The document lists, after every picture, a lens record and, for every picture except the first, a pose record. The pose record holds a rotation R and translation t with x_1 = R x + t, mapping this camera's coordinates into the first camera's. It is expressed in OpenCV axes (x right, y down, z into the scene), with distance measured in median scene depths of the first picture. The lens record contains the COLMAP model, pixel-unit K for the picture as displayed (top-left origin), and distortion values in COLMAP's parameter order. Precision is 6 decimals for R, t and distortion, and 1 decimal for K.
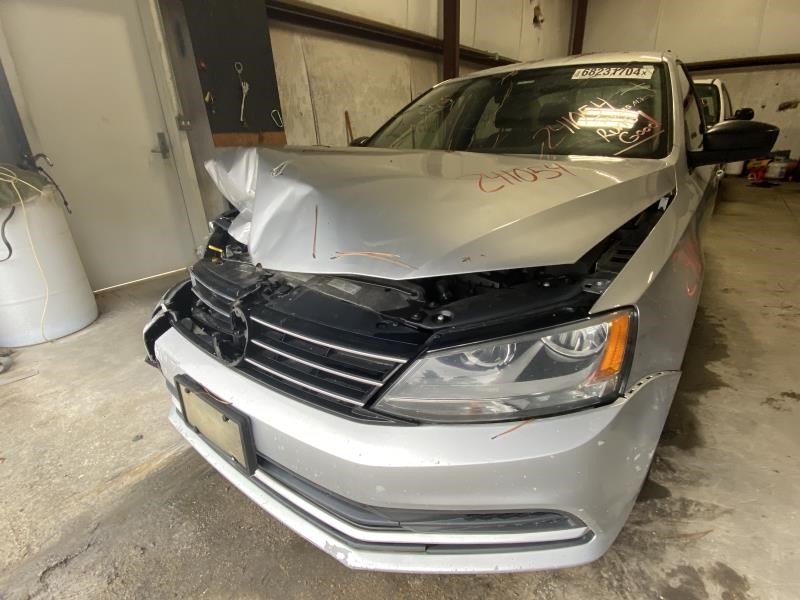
lens RADIAL K [[406.3, 0, 395.7], [0, 406.3, 305.9], [0, 0, 1]] dist [0.013556, -0.001254]
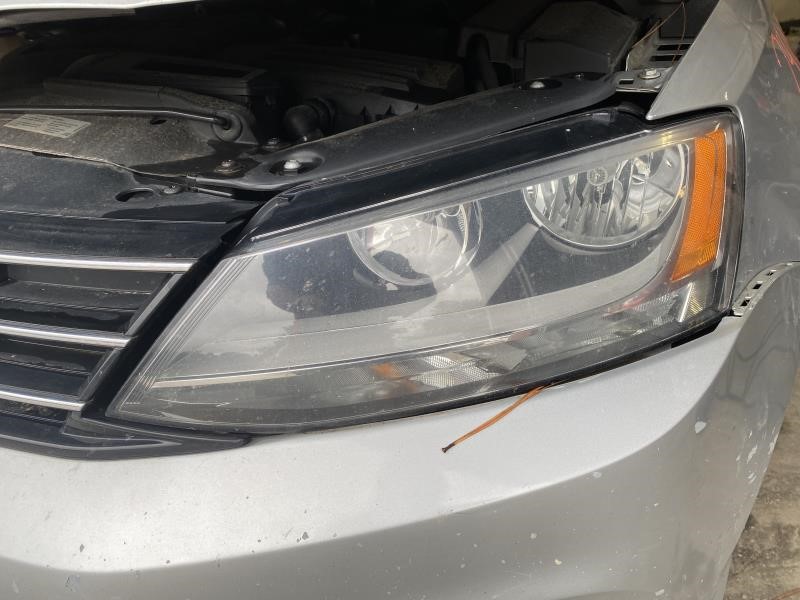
lens RADIAL K [[609.7, 0, 400.9], [0, 609.7, 296.5], [0, 0, 1]] dist [0.028049, -0.023487]
pose [[0.978119, -0.082158, 0.191137, 0.095359], [0.080461, 0.996619, 0.016639, 0.160438], [-0.191858, -0.000895, 0.981422, 0.424959]]
